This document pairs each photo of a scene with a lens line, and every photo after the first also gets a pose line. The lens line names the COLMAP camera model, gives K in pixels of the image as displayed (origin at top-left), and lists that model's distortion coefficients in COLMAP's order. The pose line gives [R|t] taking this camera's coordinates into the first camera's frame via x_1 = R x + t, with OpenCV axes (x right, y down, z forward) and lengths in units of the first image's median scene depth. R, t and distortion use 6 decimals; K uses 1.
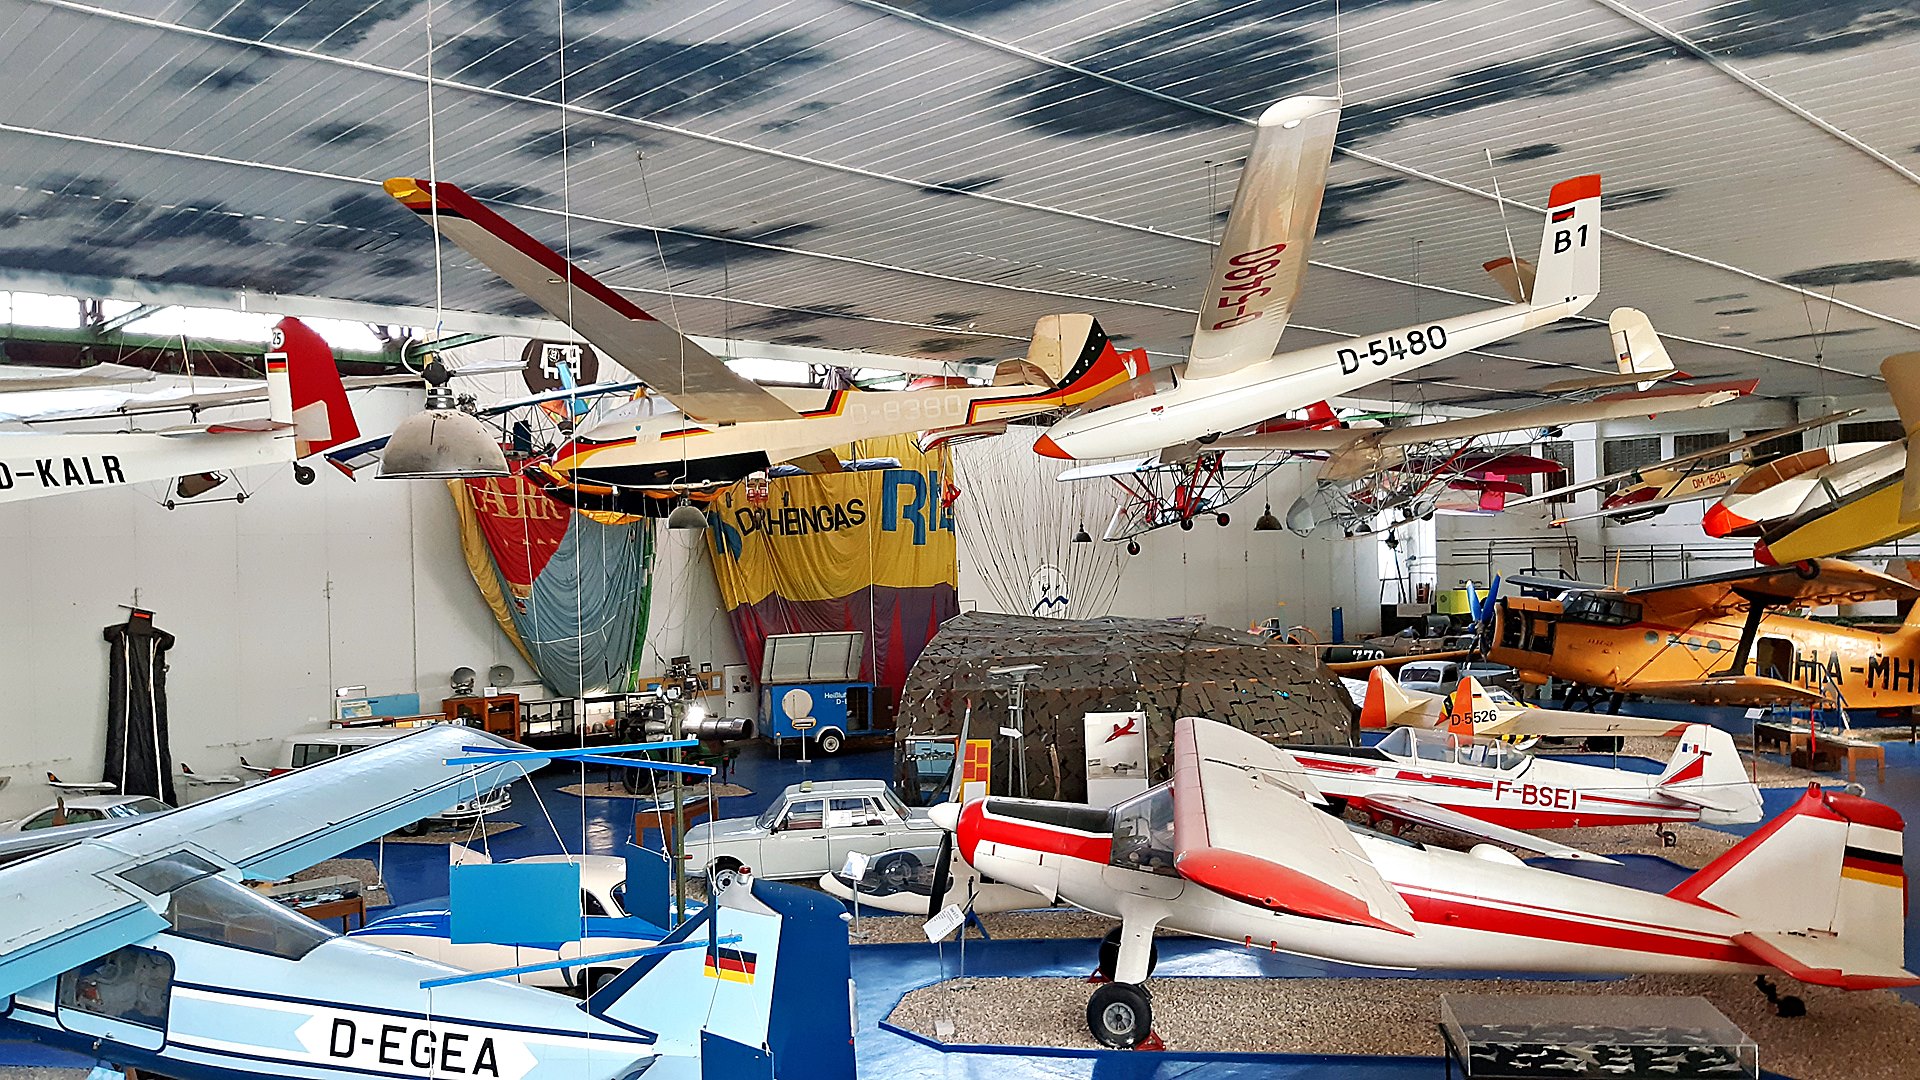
lens RADIAL K [[1496.3, 0, 955.7], [0, 1496.3, 567.0], [0, 0, 1]] dist [0.077426, -0.132394]
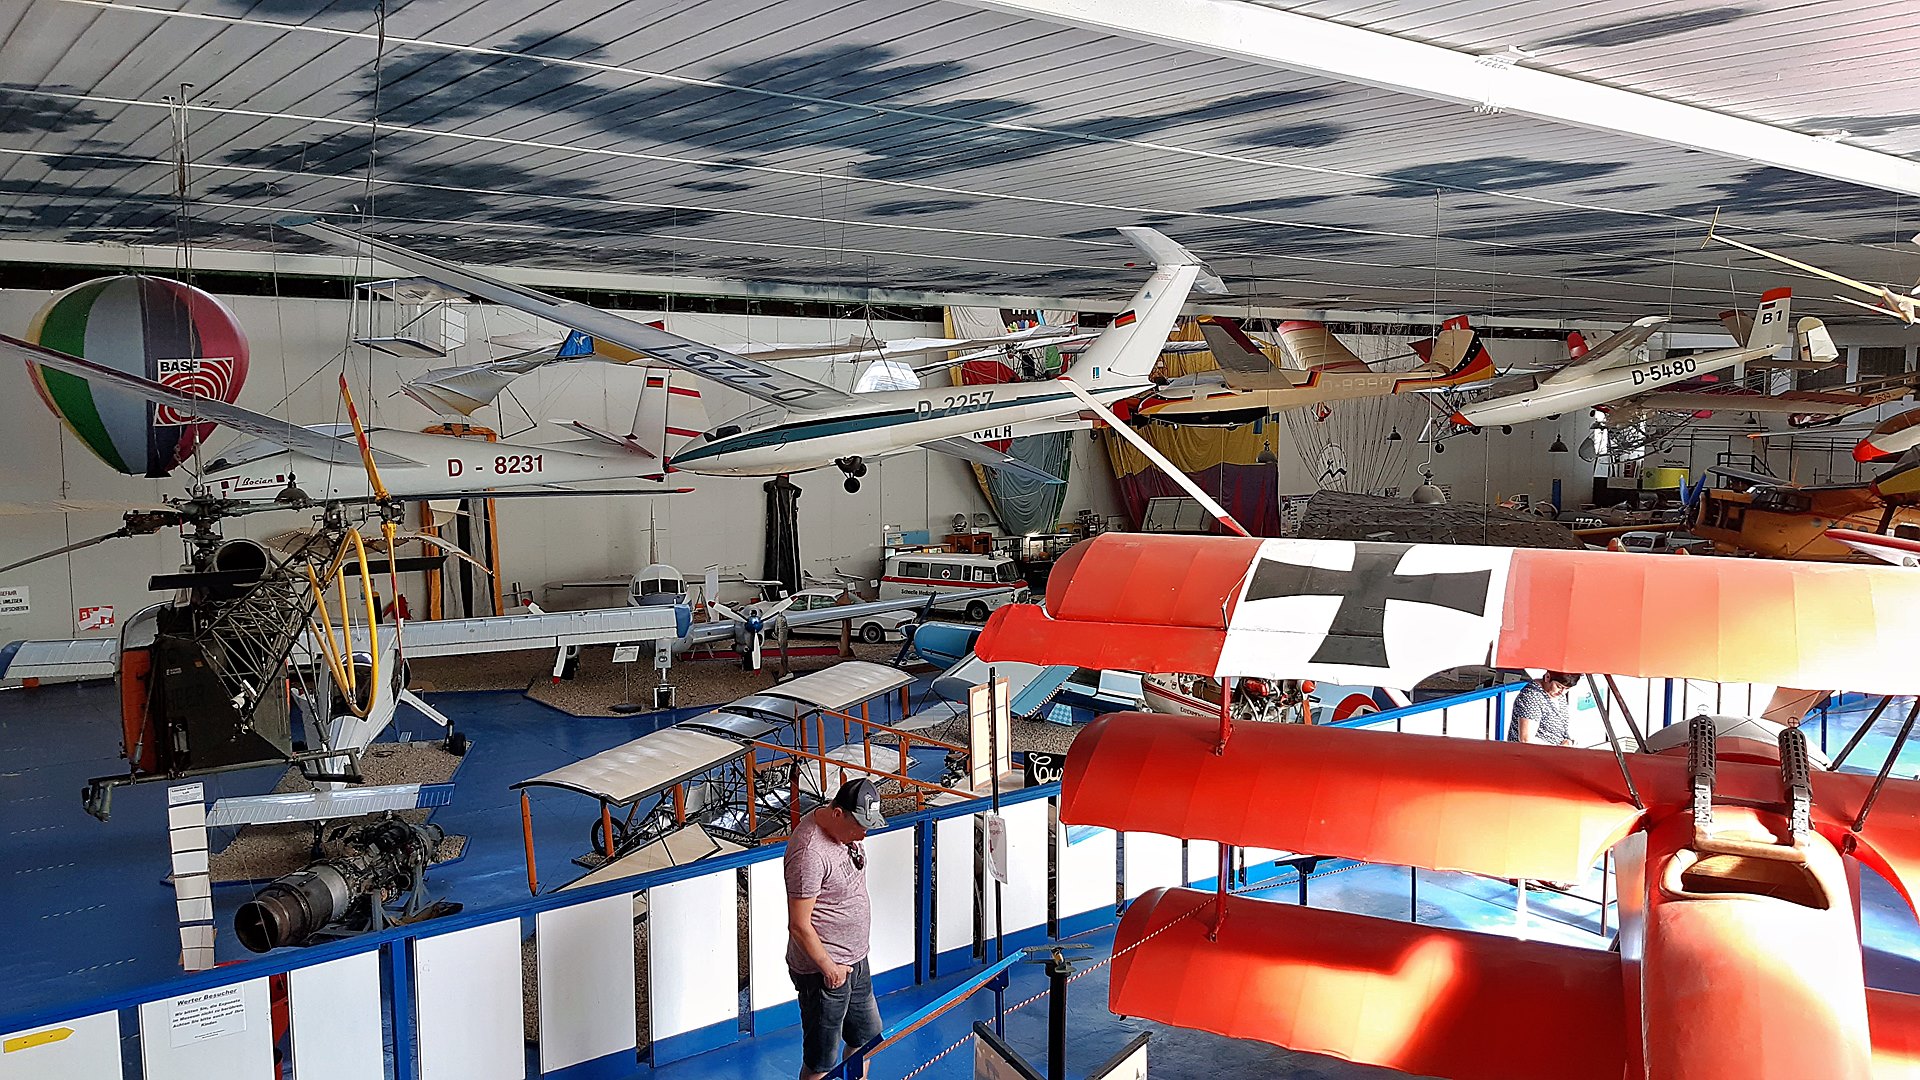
lens RADIAL K [[1496.3, 0, 956.3], [0, 1496.3, 569.6], [0, 0, 1]] dist [0.077426, -0.132394]
pose [[0.994288, 0.039910, -0.098989, -0.190571], [-0.028444, 0.992999, 0.114651, -0.048917], [0.102871, -0.111181, 0.988462, -0.472511]]
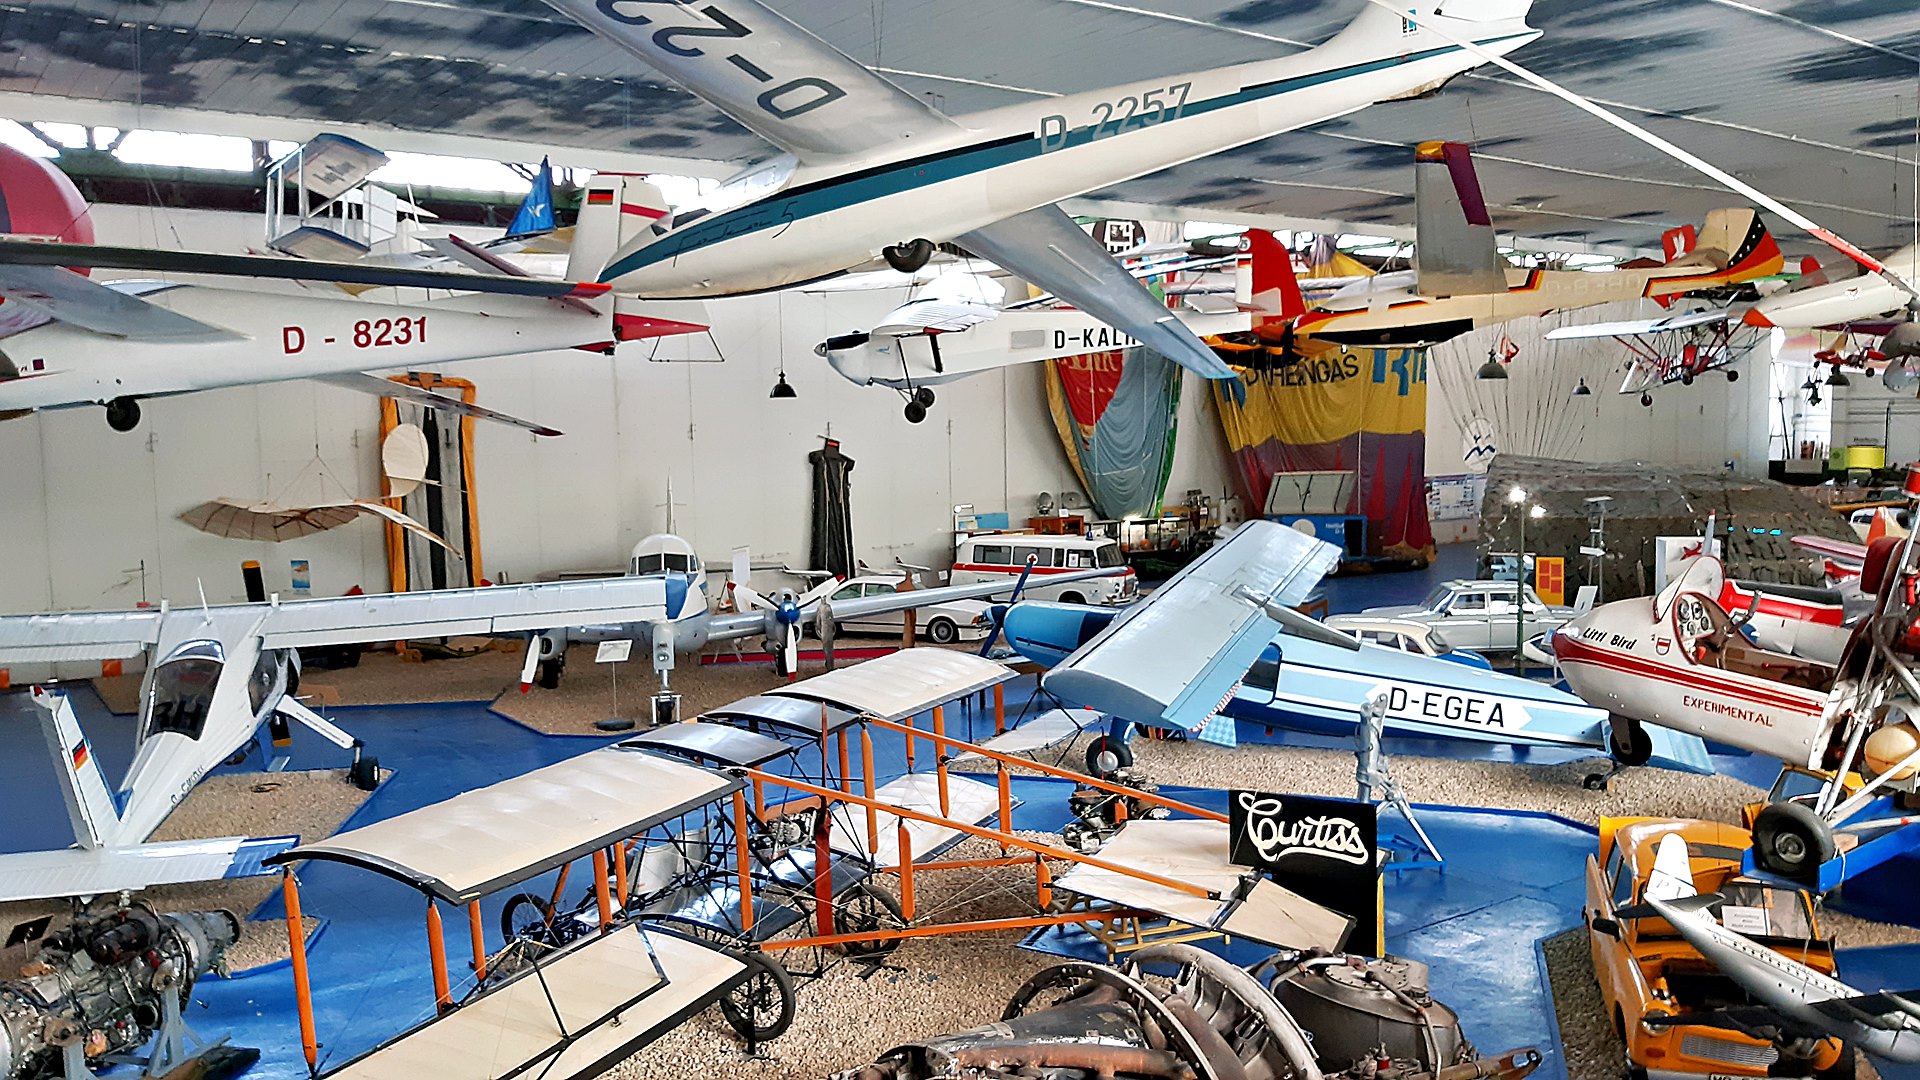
lens RADIAL K [[1496.3, 0, 945.0], [0, 1496.3, 554.6], [0, 0, 1]] dist [0.077426, -0.132394]
pose [[0.988253, 0.029146, -0.150022, -0.232526], [-0.015669, 0.995796, 0.090244, 0.008845], [0.152021, -0.086833, 0.984555, -0.223987]]
